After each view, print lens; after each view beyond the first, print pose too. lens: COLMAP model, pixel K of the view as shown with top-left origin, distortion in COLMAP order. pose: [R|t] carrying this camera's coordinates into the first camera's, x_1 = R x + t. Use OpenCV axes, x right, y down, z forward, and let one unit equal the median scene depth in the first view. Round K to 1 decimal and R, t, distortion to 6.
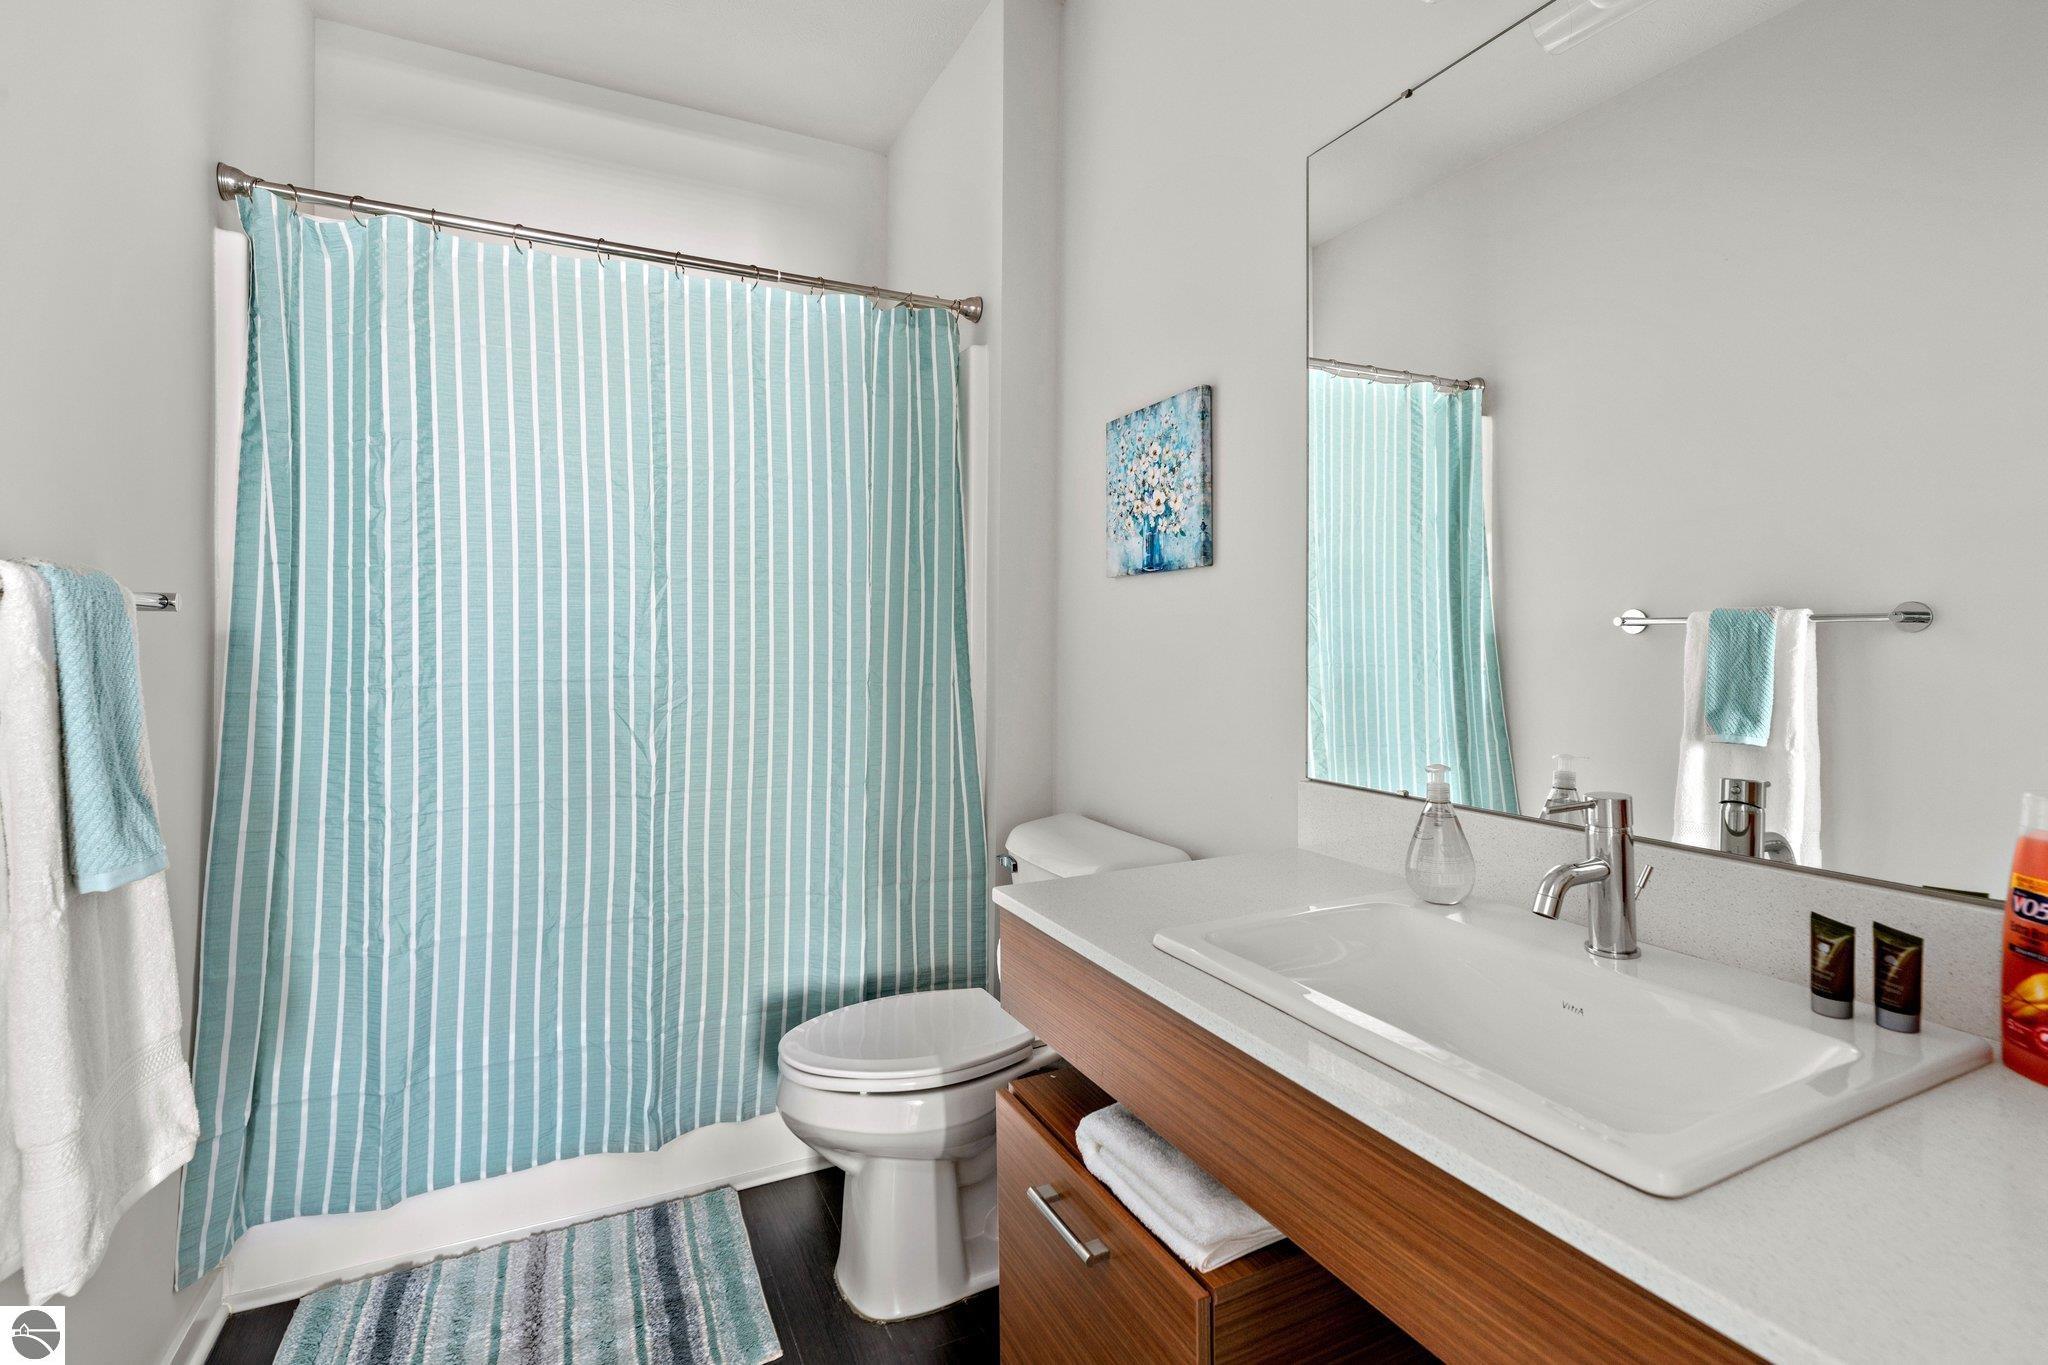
lens RADIAL K [[931.9, 0, 997.5], [0, 931.9, 649.2], [0, 0, 1]] dist [-0.002672, -0.000096]
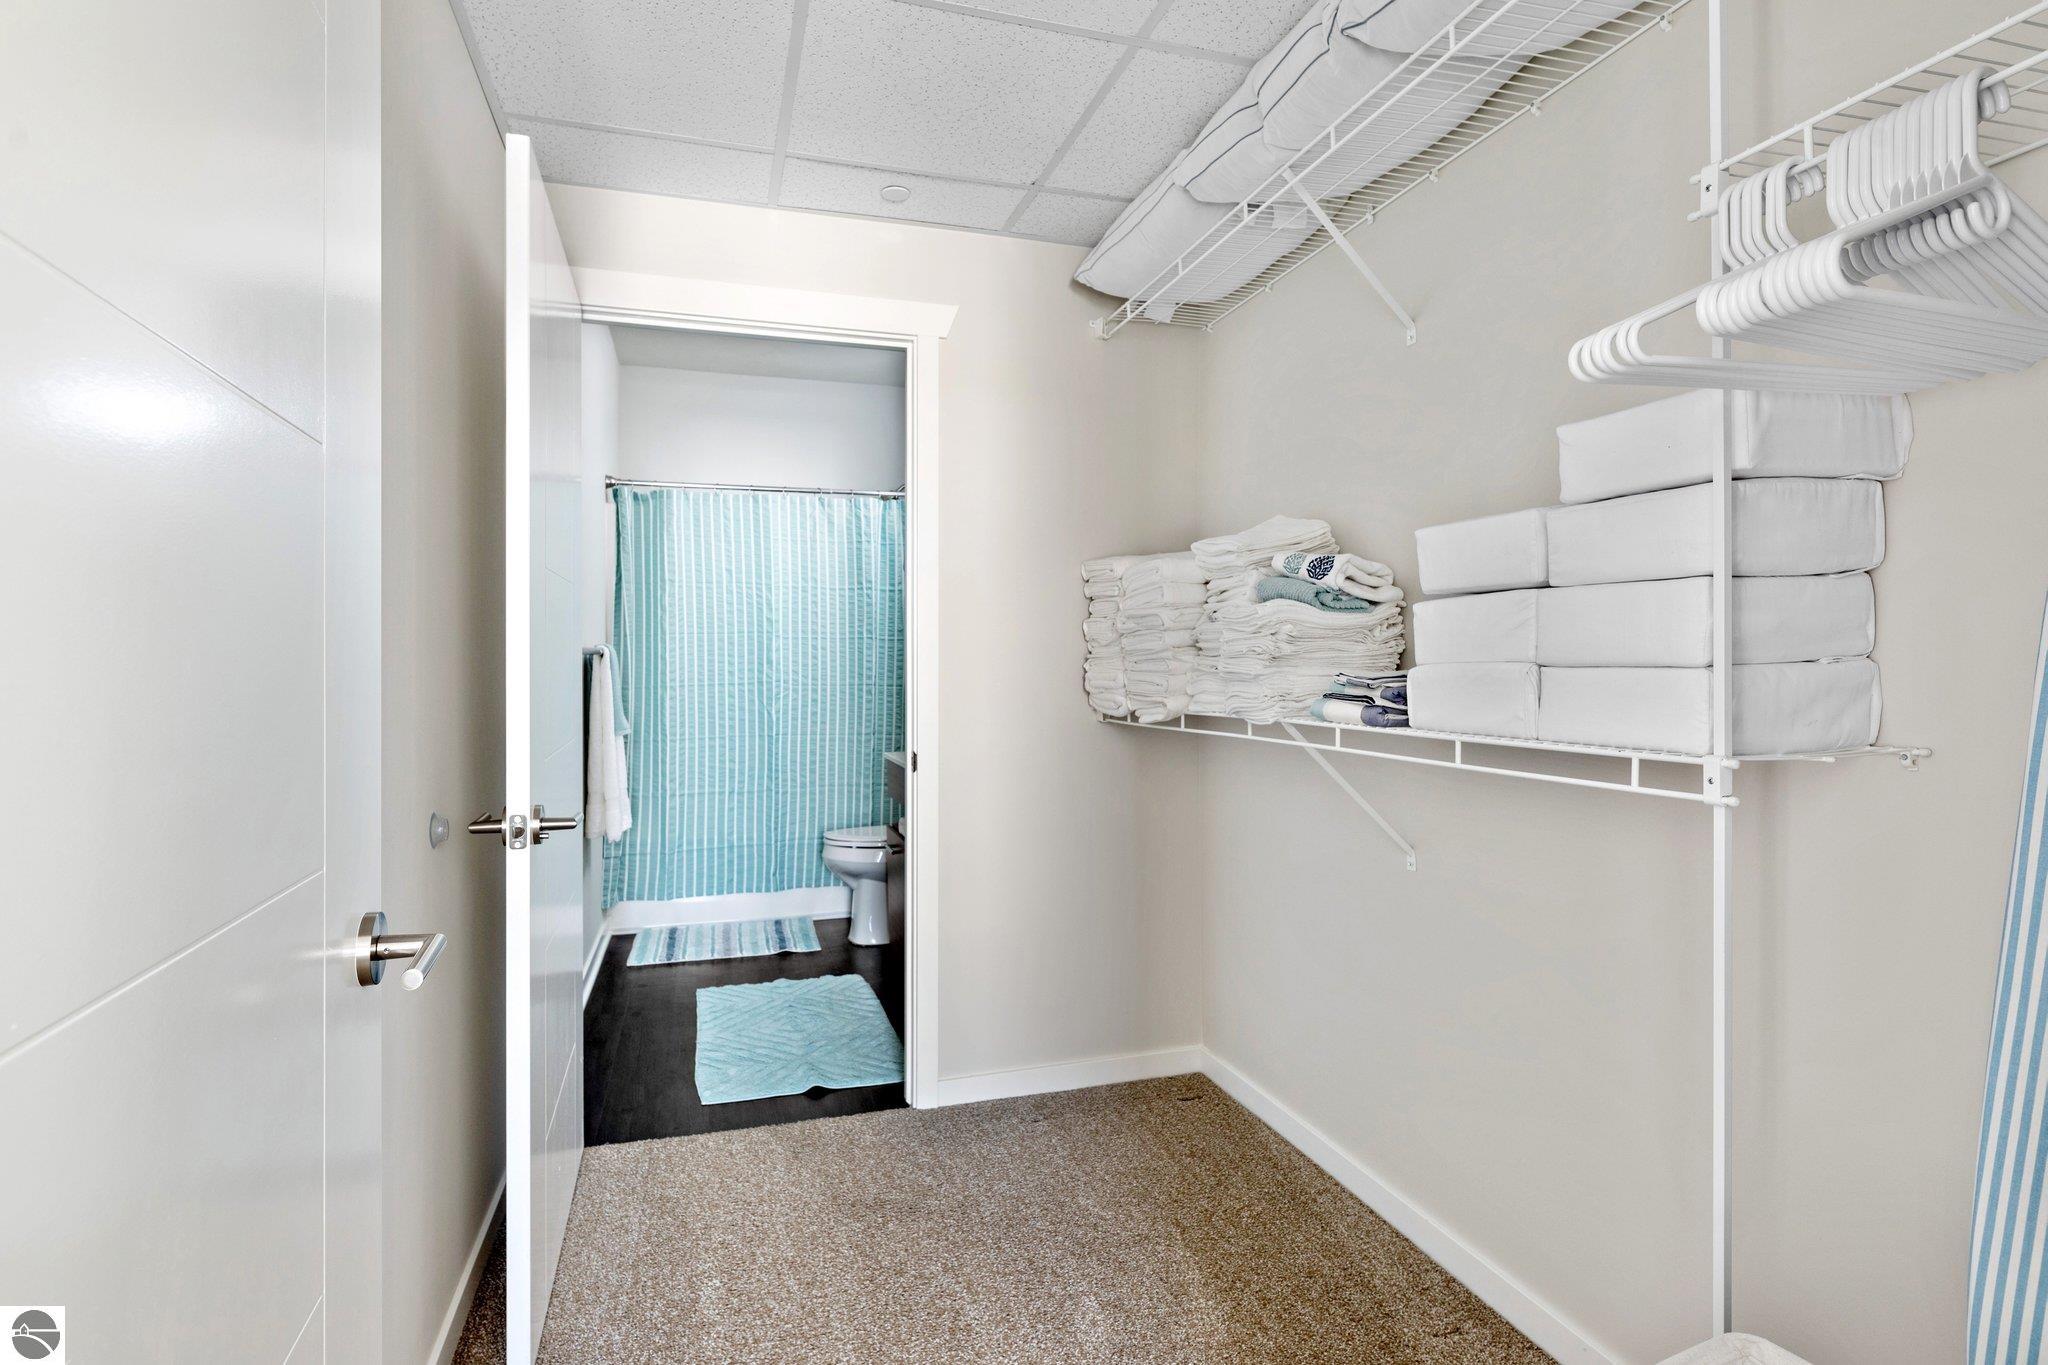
lens RADIAL K [[1059.1, 0, 1025.9], [0, 1059.1, 671.4], [0, 0, 1]] dist [0.001302, 0.000035]
pose [[0.990660, -0.003257, -0.136320, 0.602138], [0.004092, 0.999975, 0.005848, -0.007762], [0.136297, -0.006351, 0.990648, -1.500166]]
